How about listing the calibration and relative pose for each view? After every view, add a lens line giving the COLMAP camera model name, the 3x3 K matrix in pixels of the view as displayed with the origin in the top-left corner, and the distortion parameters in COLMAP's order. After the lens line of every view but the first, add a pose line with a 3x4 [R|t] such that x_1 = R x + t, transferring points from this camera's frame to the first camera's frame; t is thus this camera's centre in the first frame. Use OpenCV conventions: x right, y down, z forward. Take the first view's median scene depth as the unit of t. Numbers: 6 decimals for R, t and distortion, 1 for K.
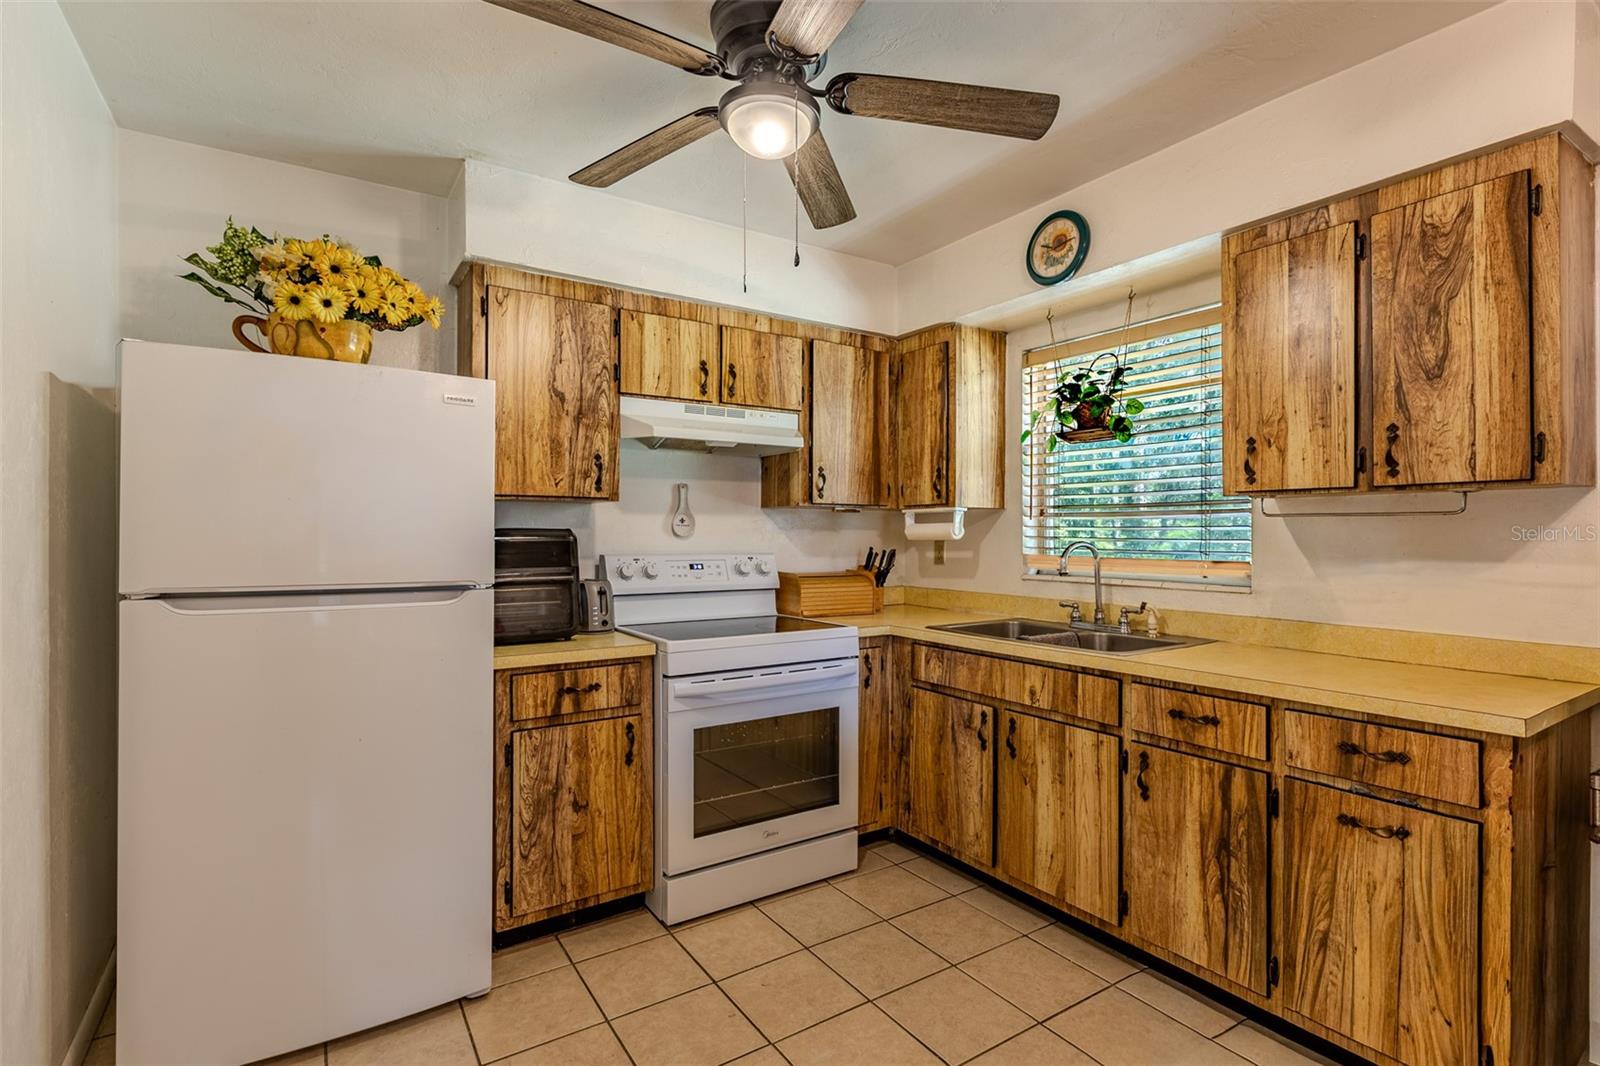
lens RADIAL K [[762.9, 0, 796.8], [0, 762.9, 529.7], [0, 0, 1]] dist [0.000122, -0.000181]
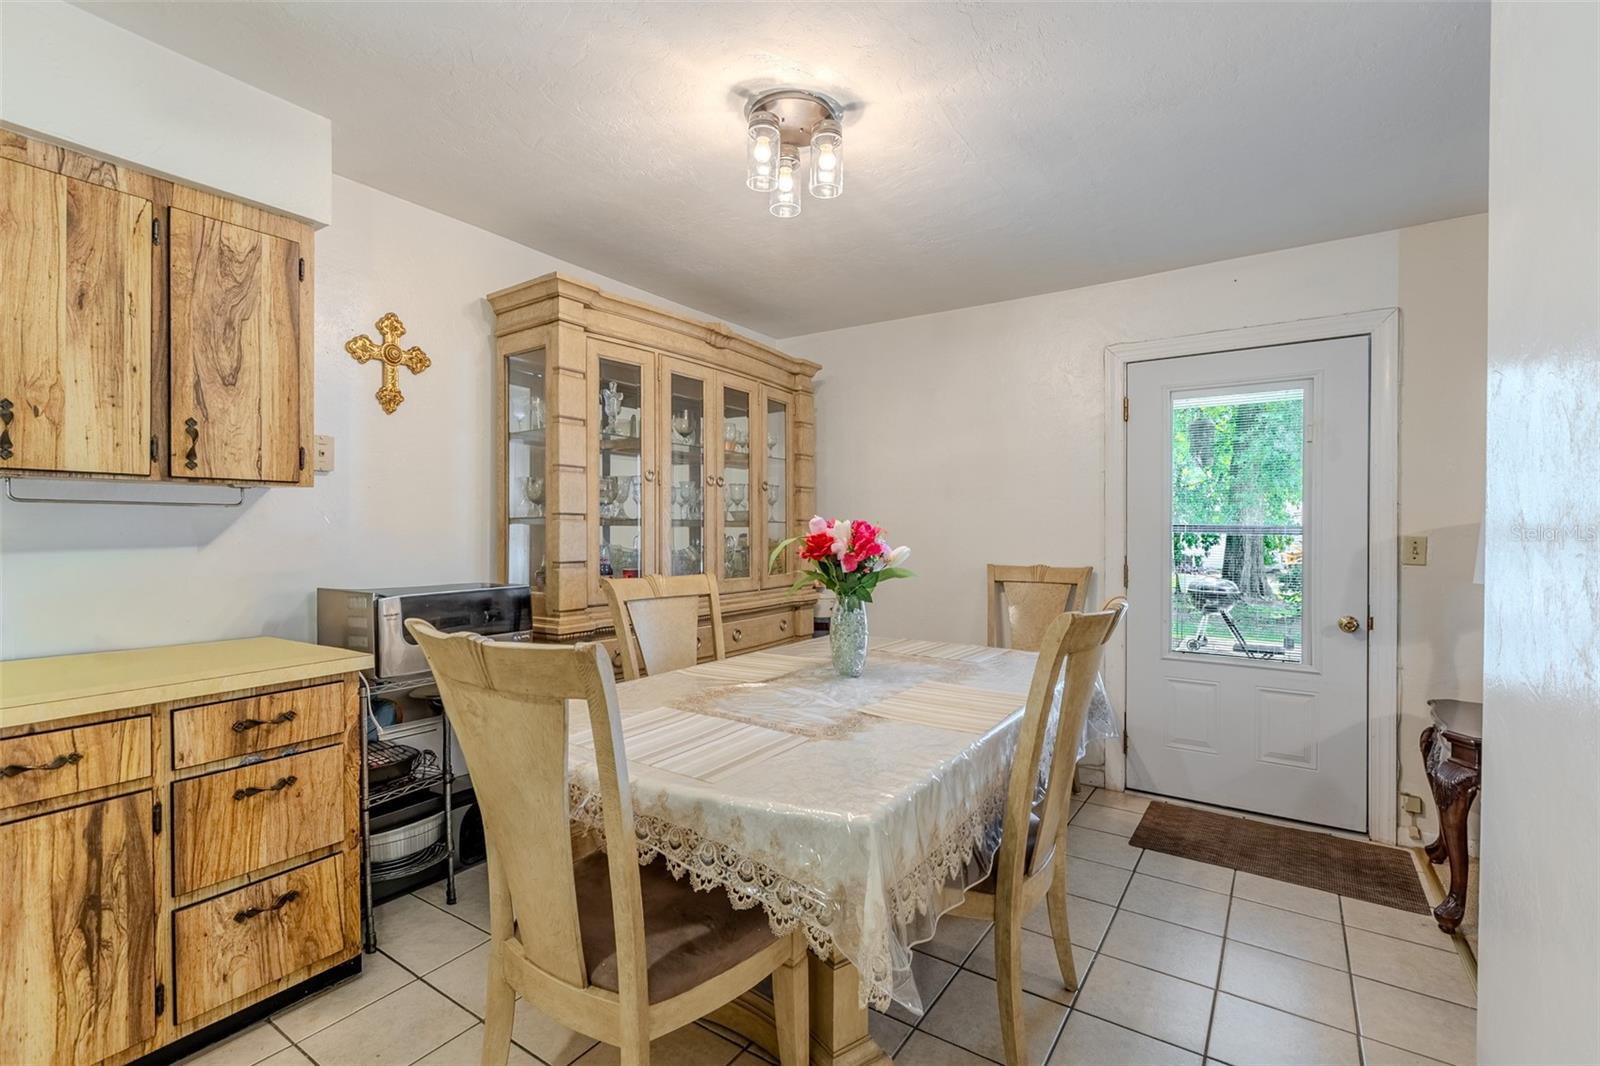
lens RADIAL K [[726.7, 0, 796.3], [0, 726.7, 531.0], [0, 0, 1]] dist [0.001623, -0.000399]
pose [[-0.391102, -0.004969, 0.920334, -0.403905], [-0.004433, 0.999984, 0.003515, 0.007452], [-0.920337, -0.002705, -0.391118, 0.549679]]
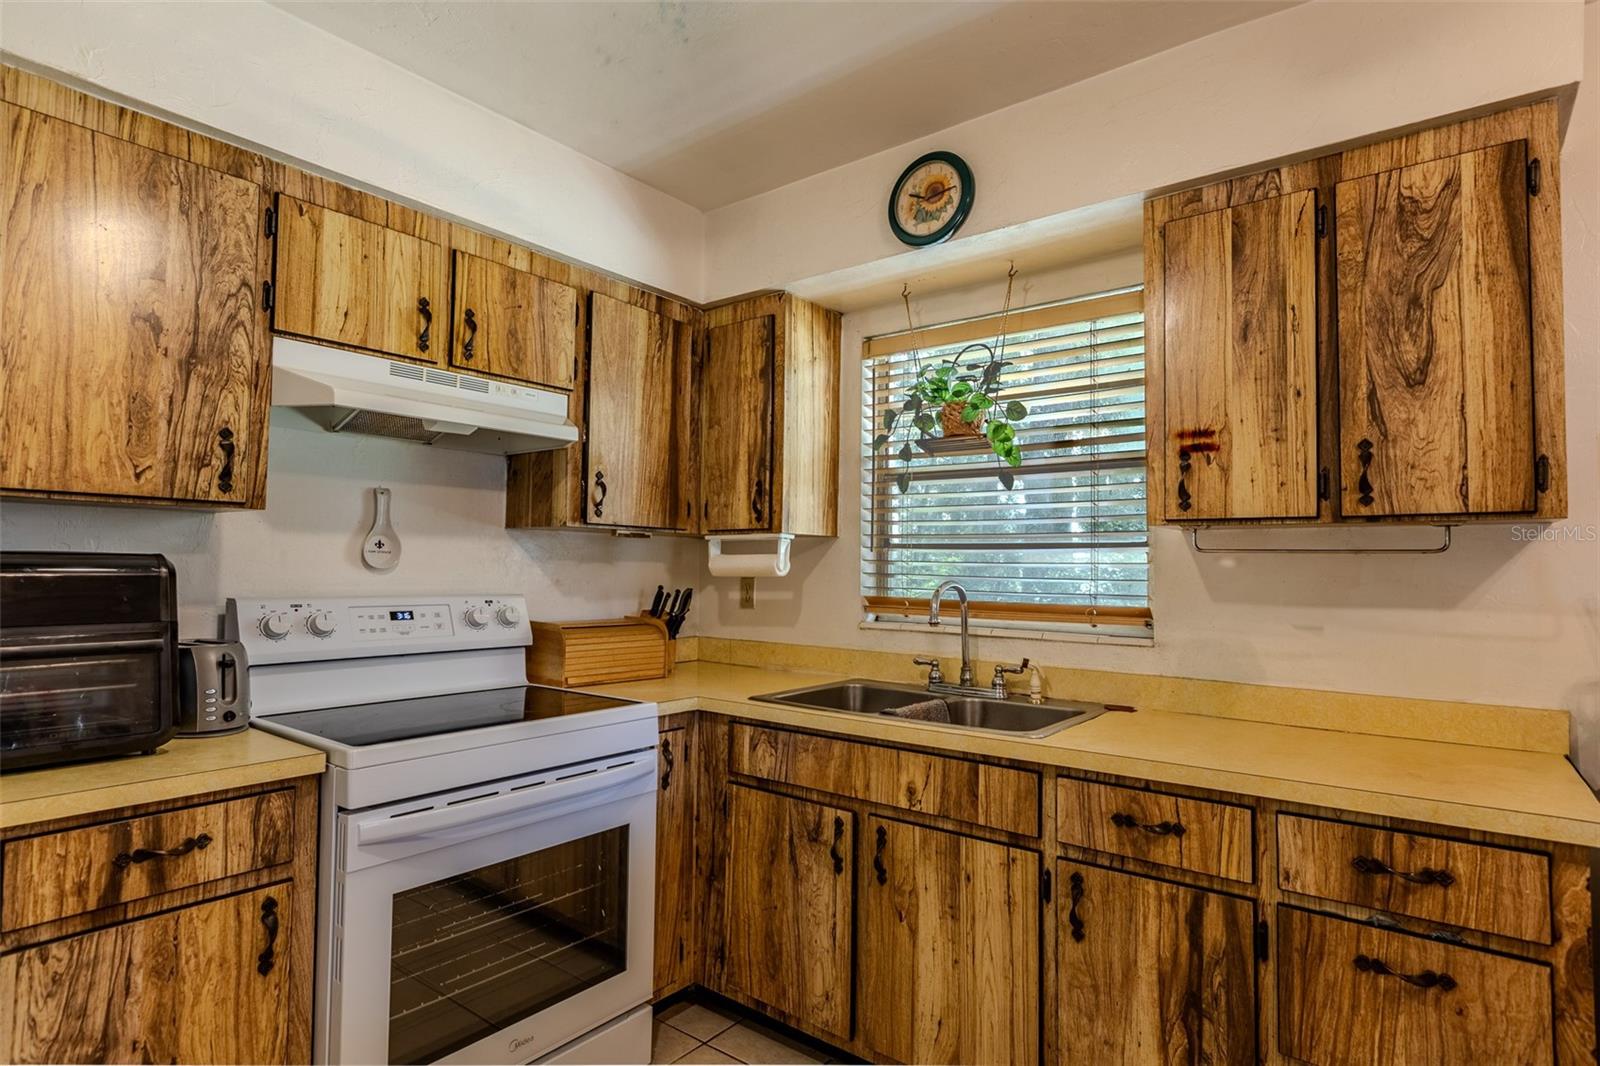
lens RADIAL K [[828.1, 0, 792.5], [0, 828.1, 532.7], [0, 0, 1]] dist [0.002716, -0.001921]
pose [[0.948626, 0.023373, 0.315535, -0.057270], [-0.012520, 0.999260, -0.036379, -0.000928], [-0.316151, 0.030559, 0.948216, 0.320225]]
